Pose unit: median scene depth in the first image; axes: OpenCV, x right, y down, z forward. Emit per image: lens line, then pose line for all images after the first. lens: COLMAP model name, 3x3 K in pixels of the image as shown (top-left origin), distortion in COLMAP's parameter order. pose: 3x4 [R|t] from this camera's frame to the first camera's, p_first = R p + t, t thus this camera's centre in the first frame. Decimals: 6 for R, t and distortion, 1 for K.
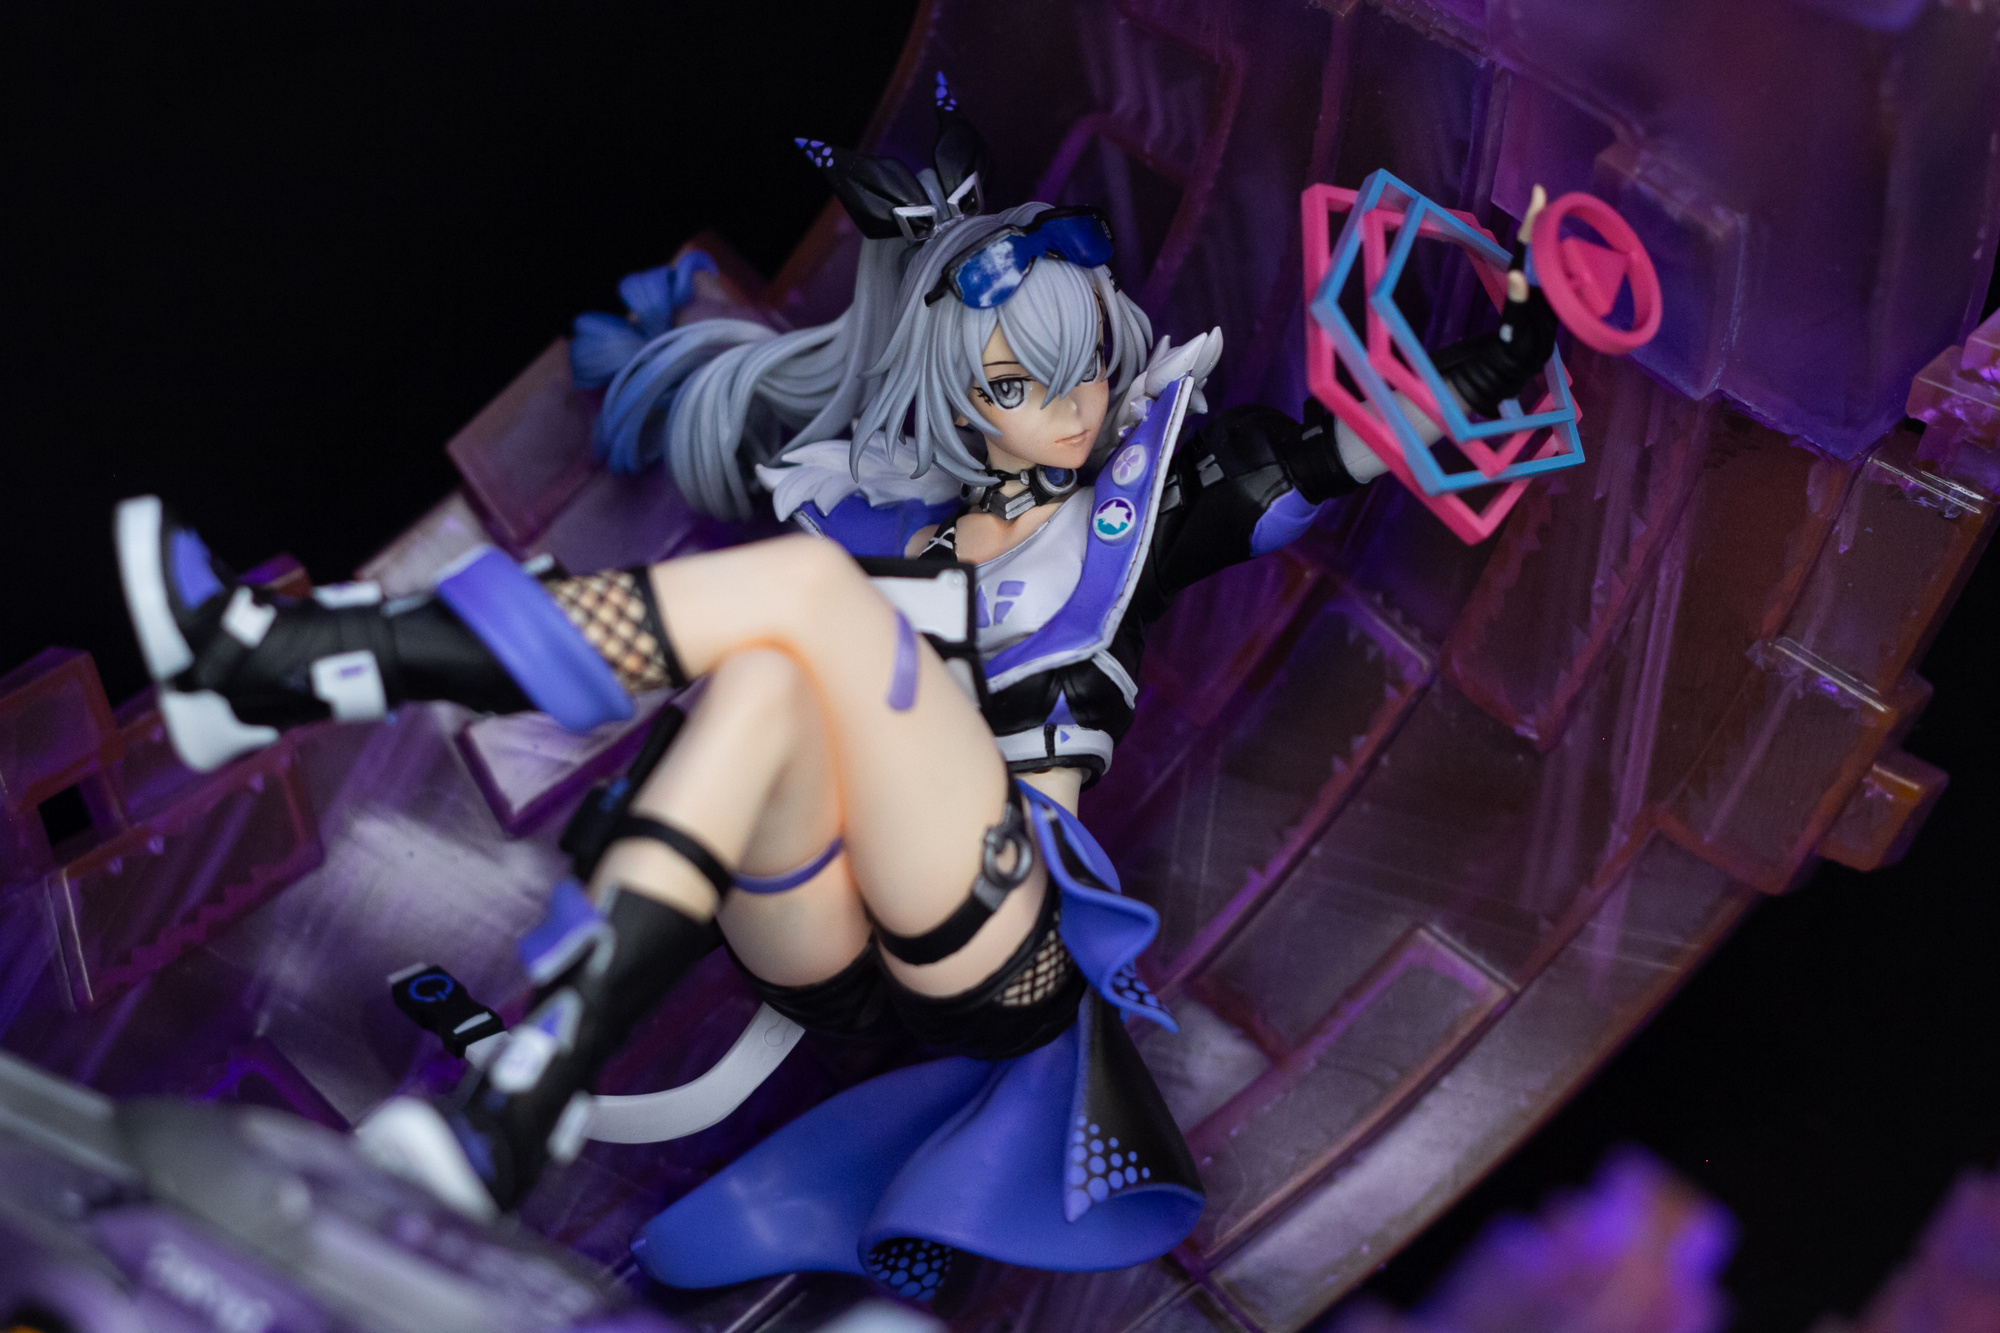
lens RADIAL K [[5092.4, 0, 1000.0], [0, 5092.4, 666.5], [0, 0, 1]] dist [-0.118557, -0.251227]
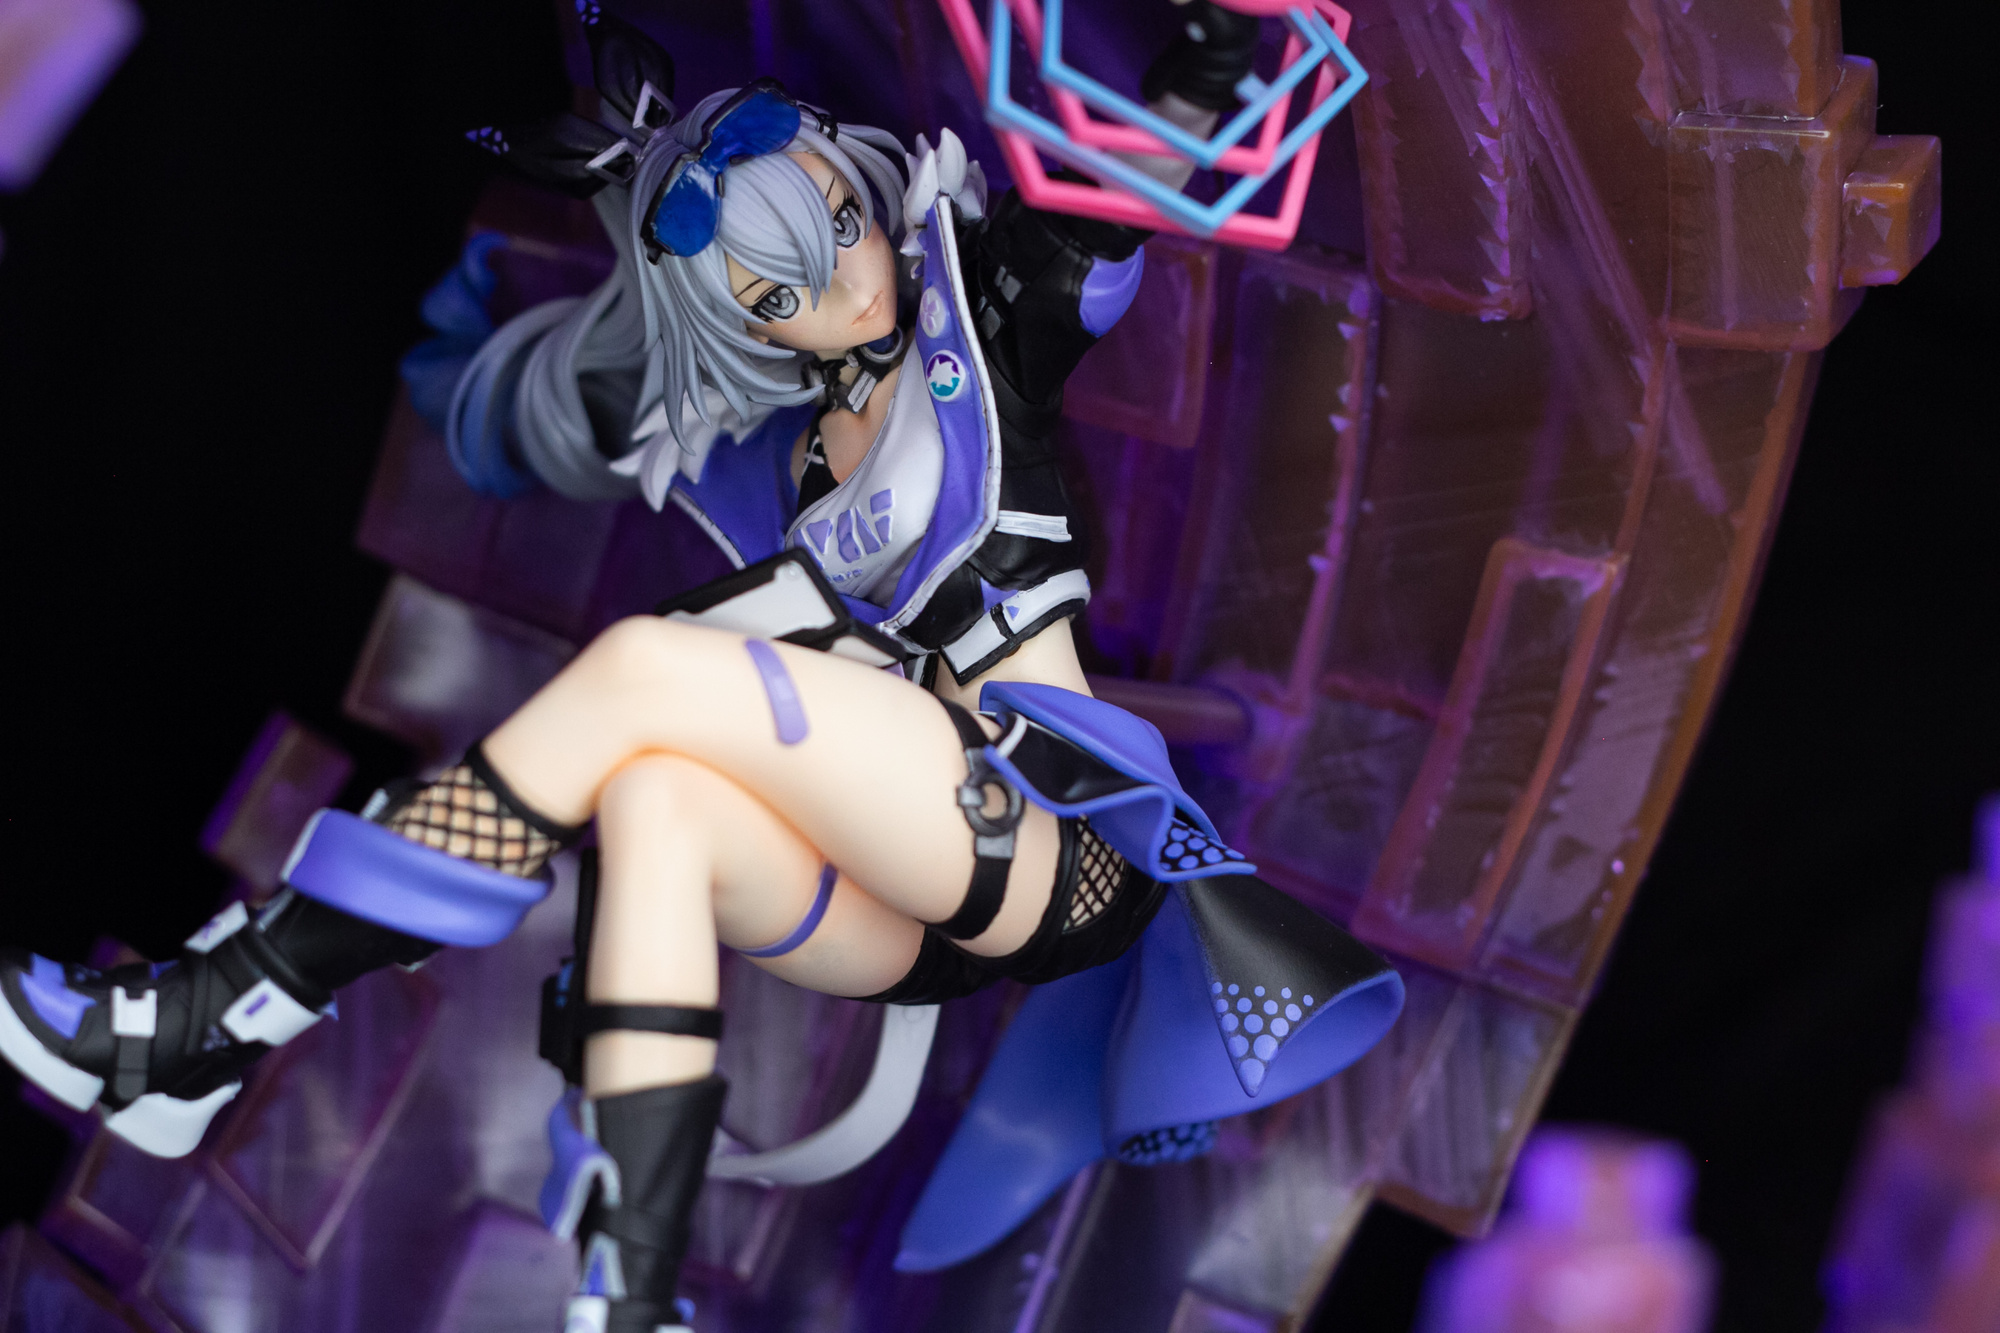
lens RADIAL K [[5092.4, 0, 1000.0], [0, 5092.4, 666.5], [0, 0, 1]] dist [-0.118557, -0.251227]
pose [[0.861975, -0.453022, -0.227529, 0.214335], [0.490953, 0.857833, 0.151947, -0.117941], [0.126346, -0.242680, 0.961843, 0.119463]]
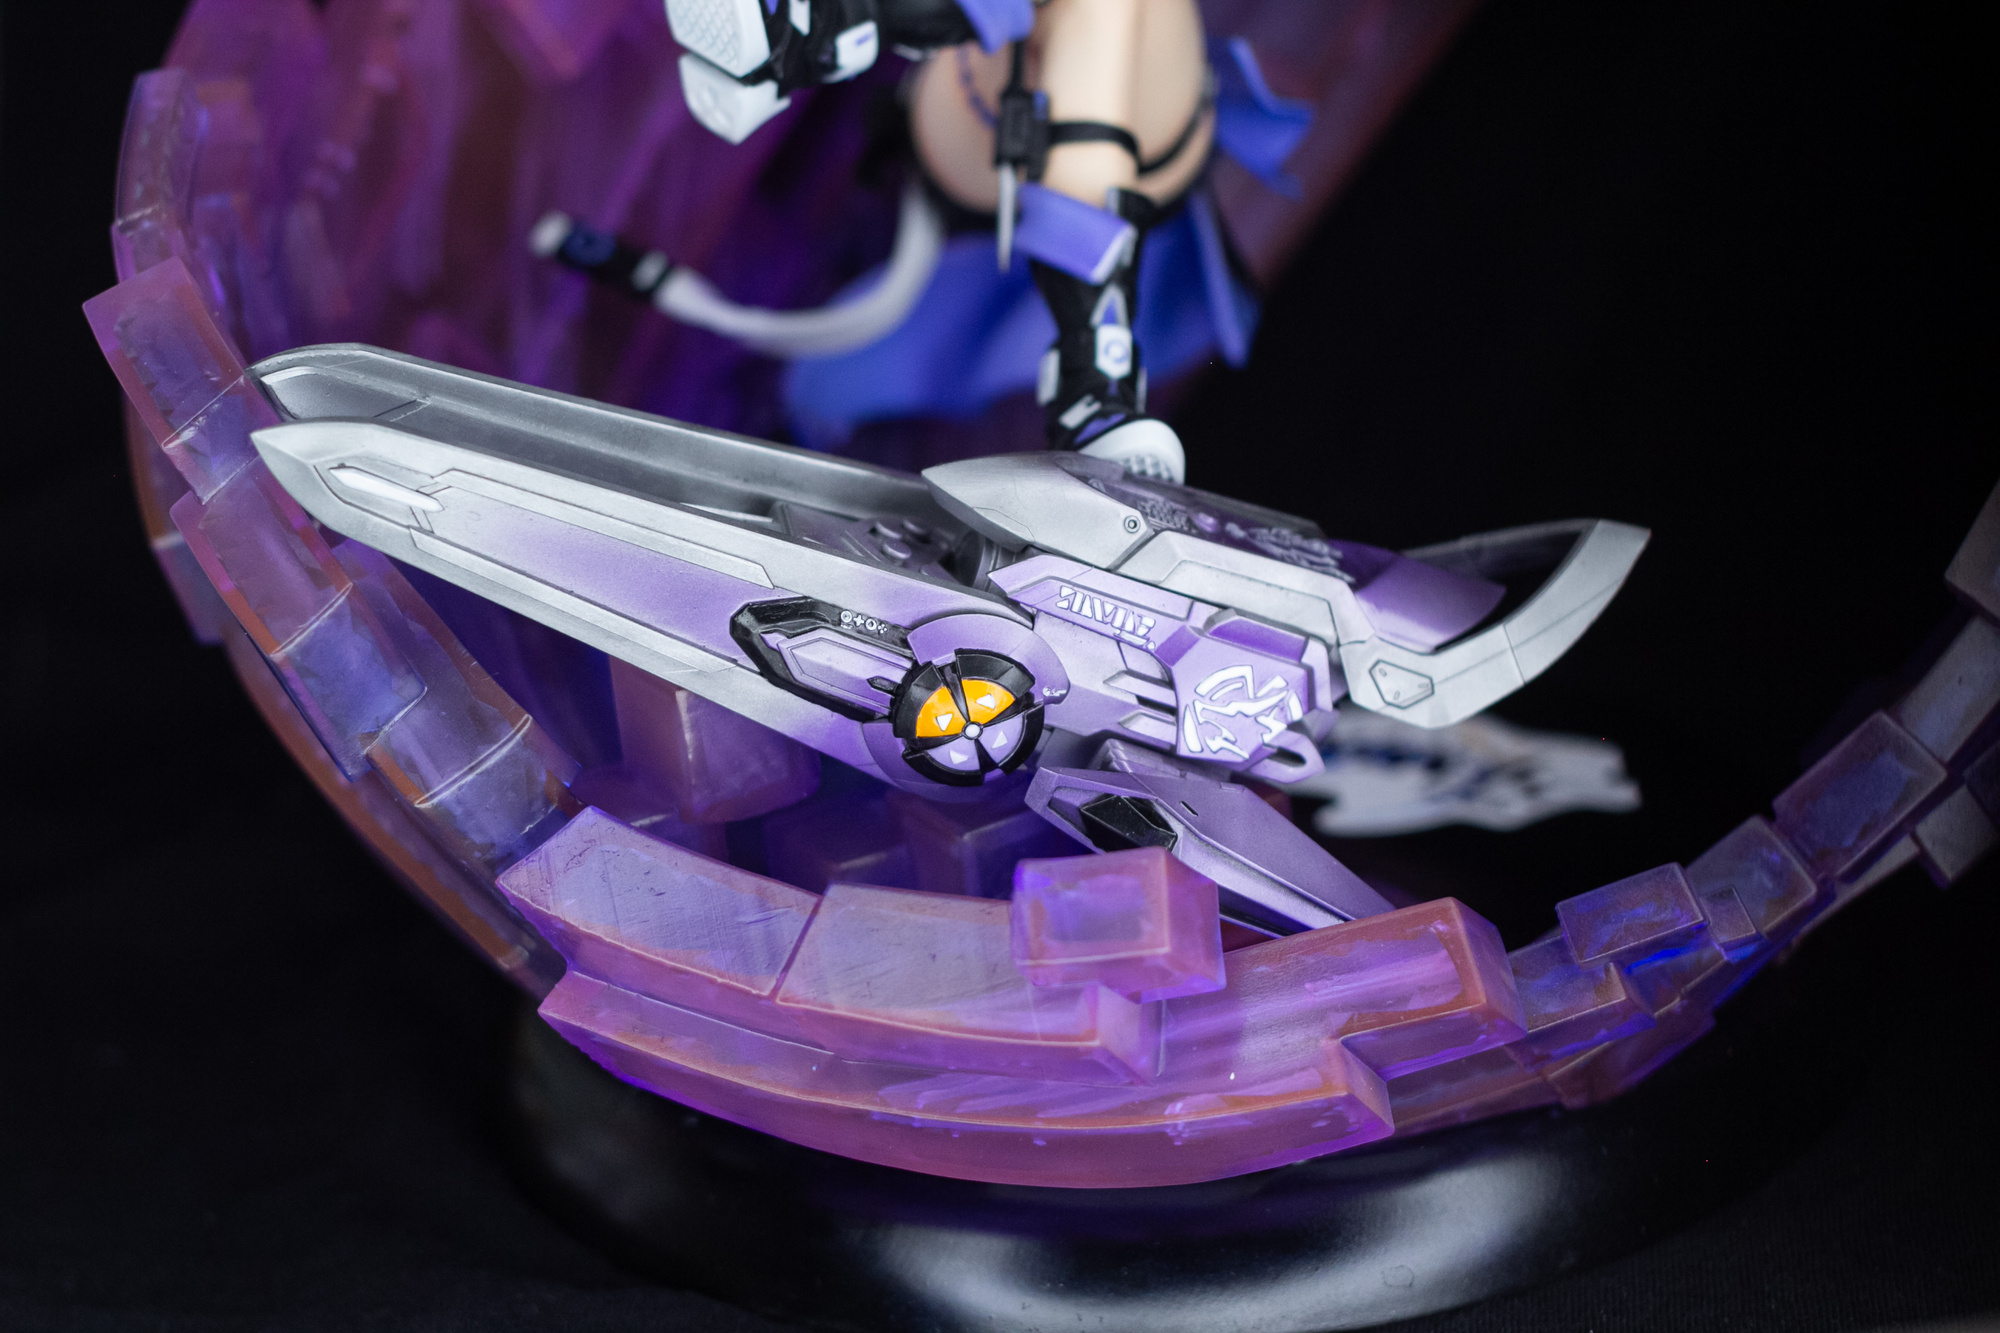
lens RADIAL K [[4994.2, 0, 1000.0], [0, 4994.2, 666.5], [0, 0, 1]] dist [-0.115731, -0.193478]
pose [[0.831175, -0.224947, 0.508475, -0.653443], [0.061290, 0.946000, 0.318319, -0.205534], [-0.552622, -0.233415, 0.800079, 0.039334]]
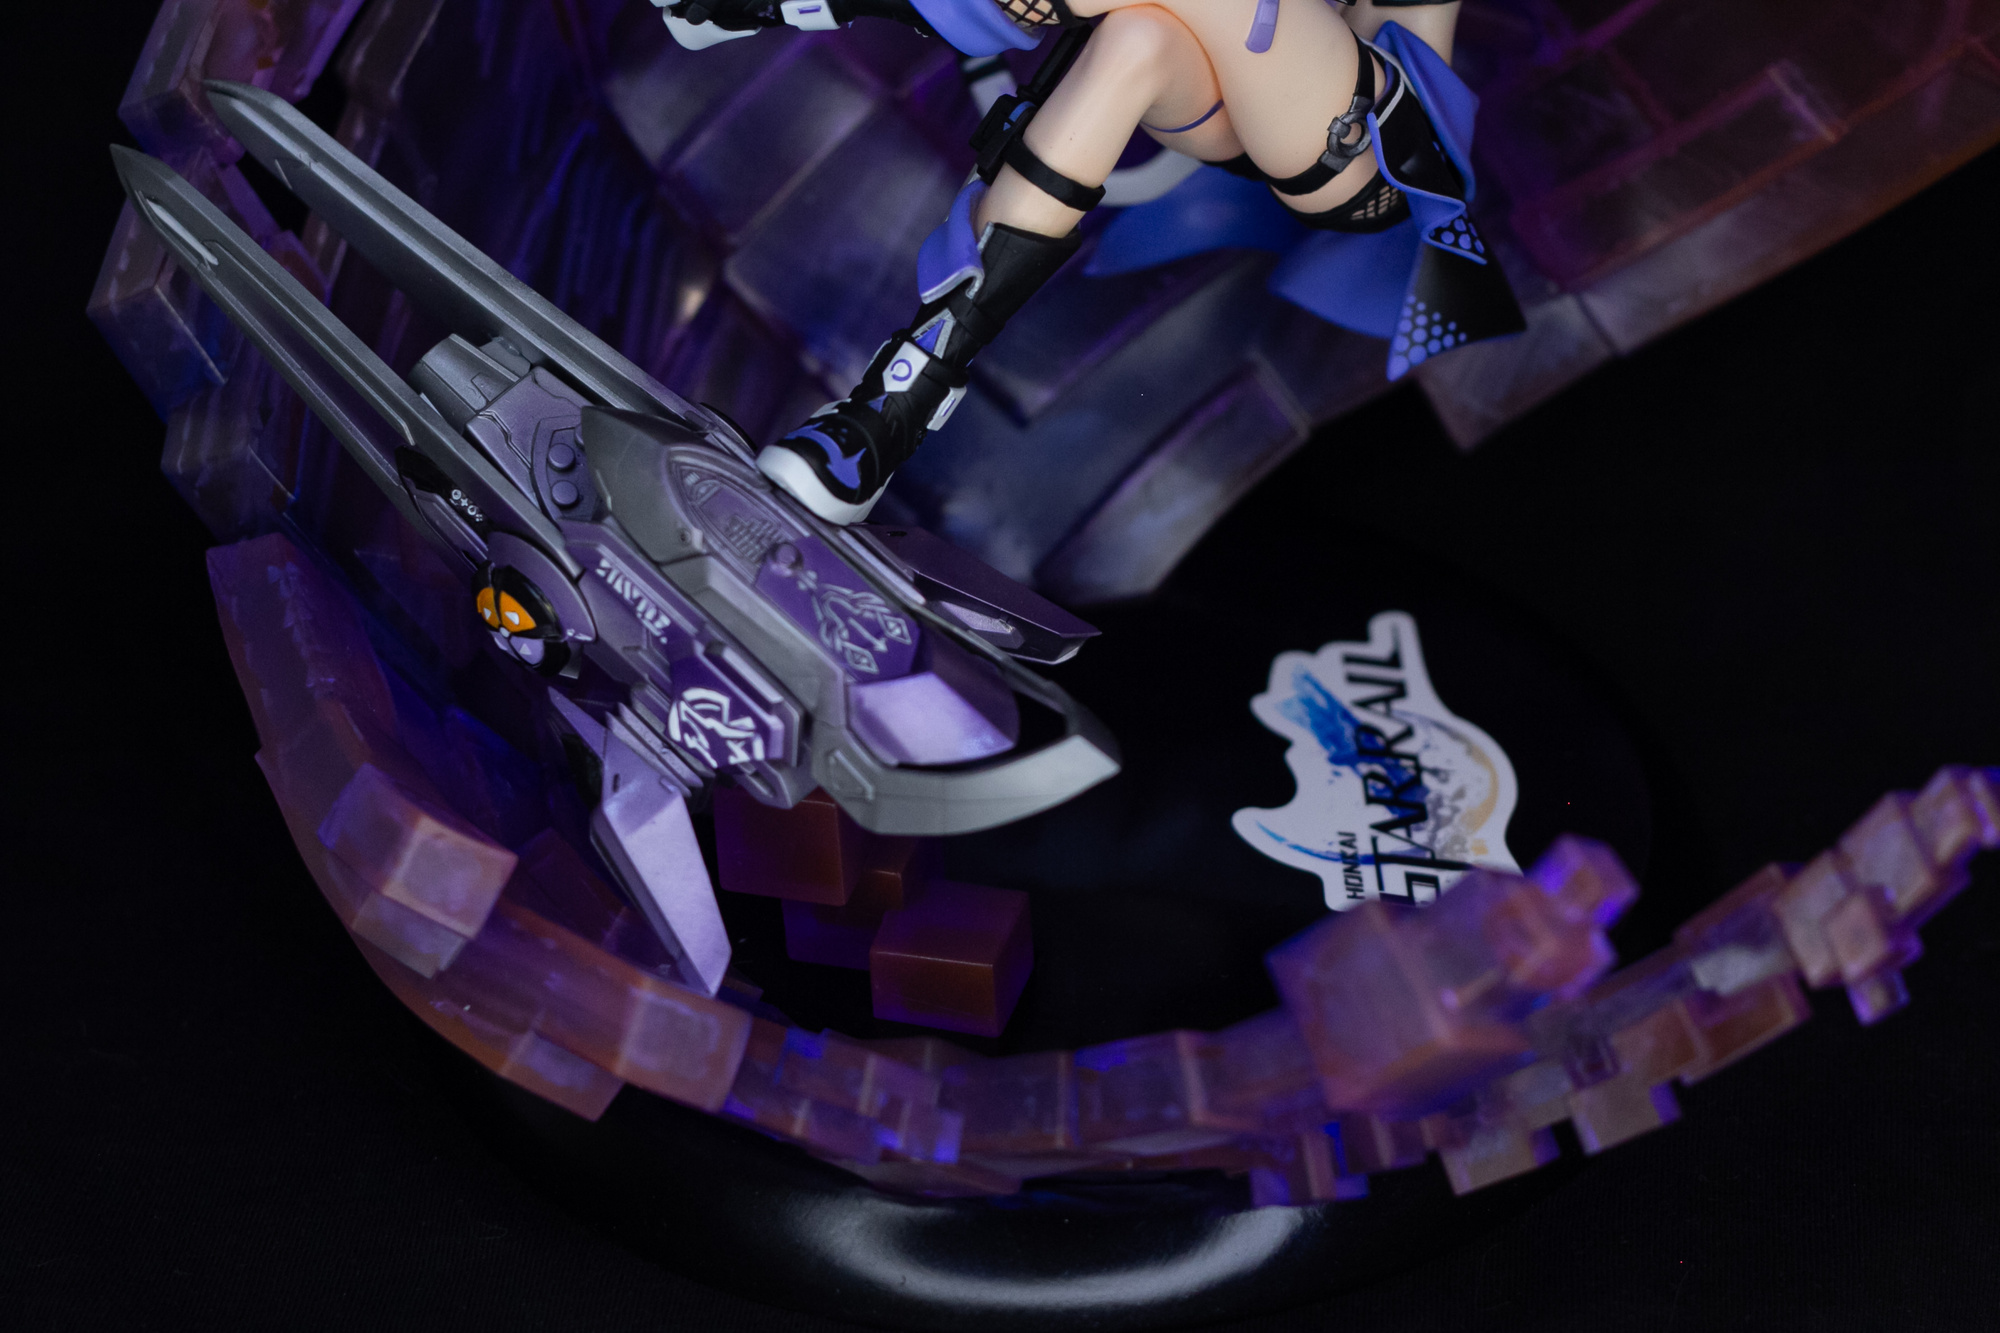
lens RADIAL K [[5267.2, 0, 942.7], [0, 5267.2, 708.3], [0, 0, 1]] dist [-0.139161, 0.242282]
pose [[0.961770, 0.174064, -0.211424, 0.191590], [-0.020189, 0.814986, 0.579129, -0.561604], [0.273113, -0.552721, 0.787343, -0.098337]]
